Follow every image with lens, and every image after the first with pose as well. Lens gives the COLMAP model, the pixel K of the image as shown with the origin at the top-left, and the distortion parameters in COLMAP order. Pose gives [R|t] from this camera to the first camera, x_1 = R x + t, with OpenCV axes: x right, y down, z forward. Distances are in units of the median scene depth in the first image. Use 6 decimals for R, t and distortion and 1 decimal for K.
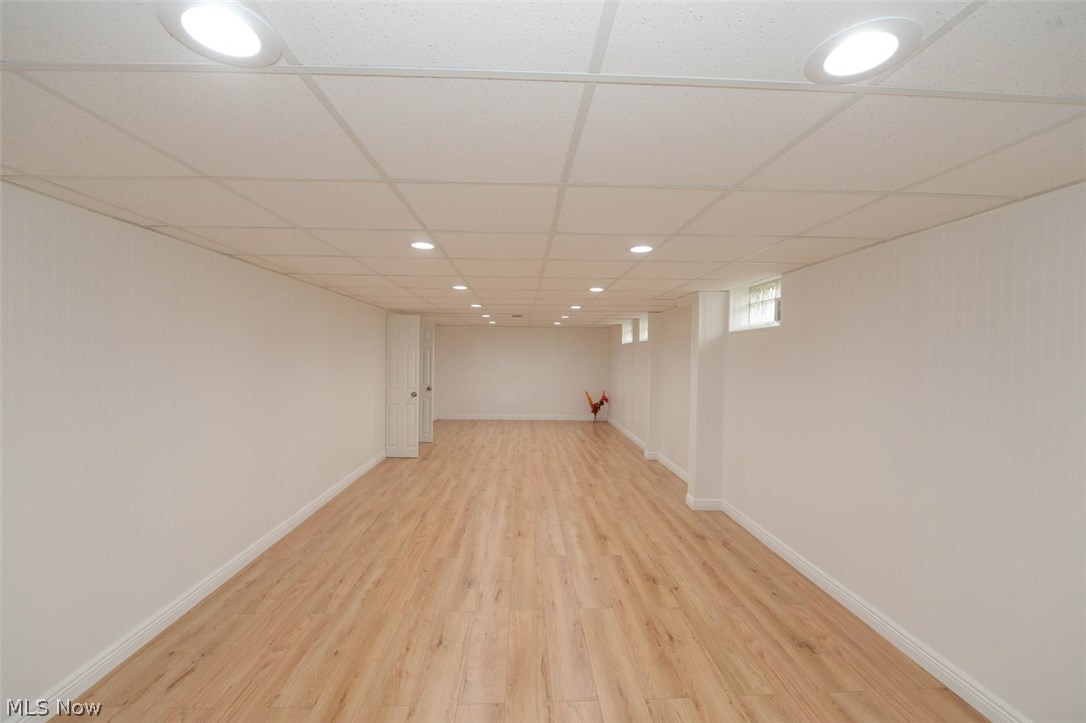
lens RADIAL K [[429.5, 0, 543.0], [0, 429.5, 361.5], [0, 0, 1]] dist [-0.024299, -0.000070]
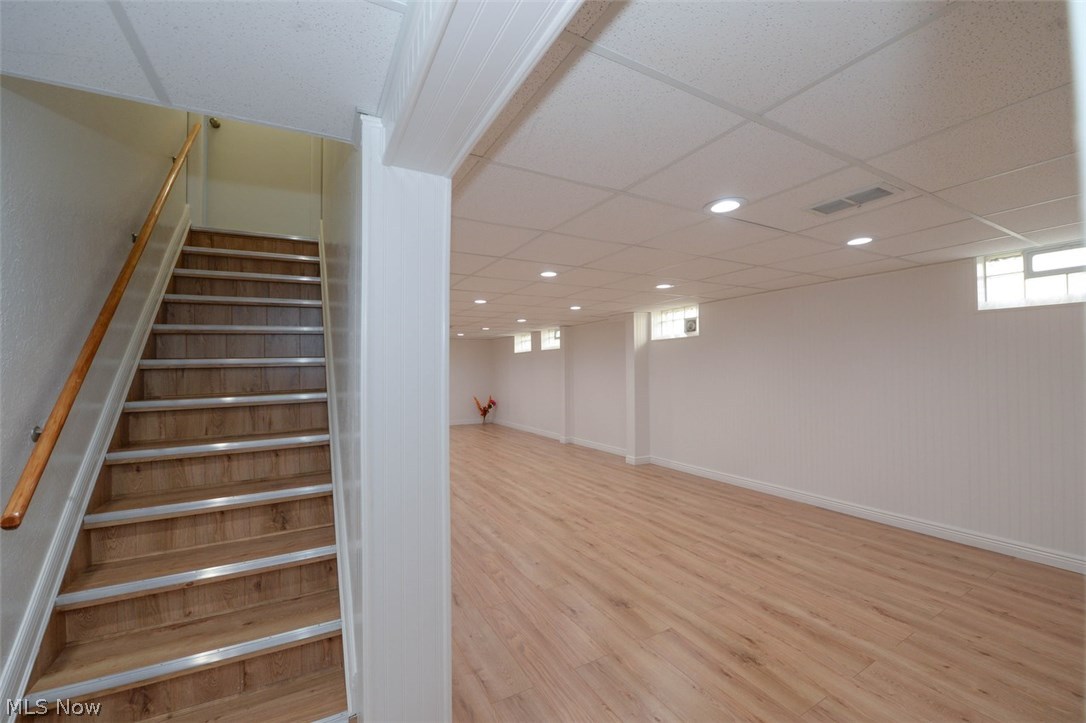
lens RADIAL K [[429.5, 0, 543.0], [0, 429.5, 361.5], [0, 0, 1]] dist [-0.024299, -0.000070]
pose [[0.895820, -0.014316, 0.444187, -0.679975], [0.029058, 0.999229, -0.026398, 0.039549], [-0.443467, 0.036555, 0.895545, -0.184309]]
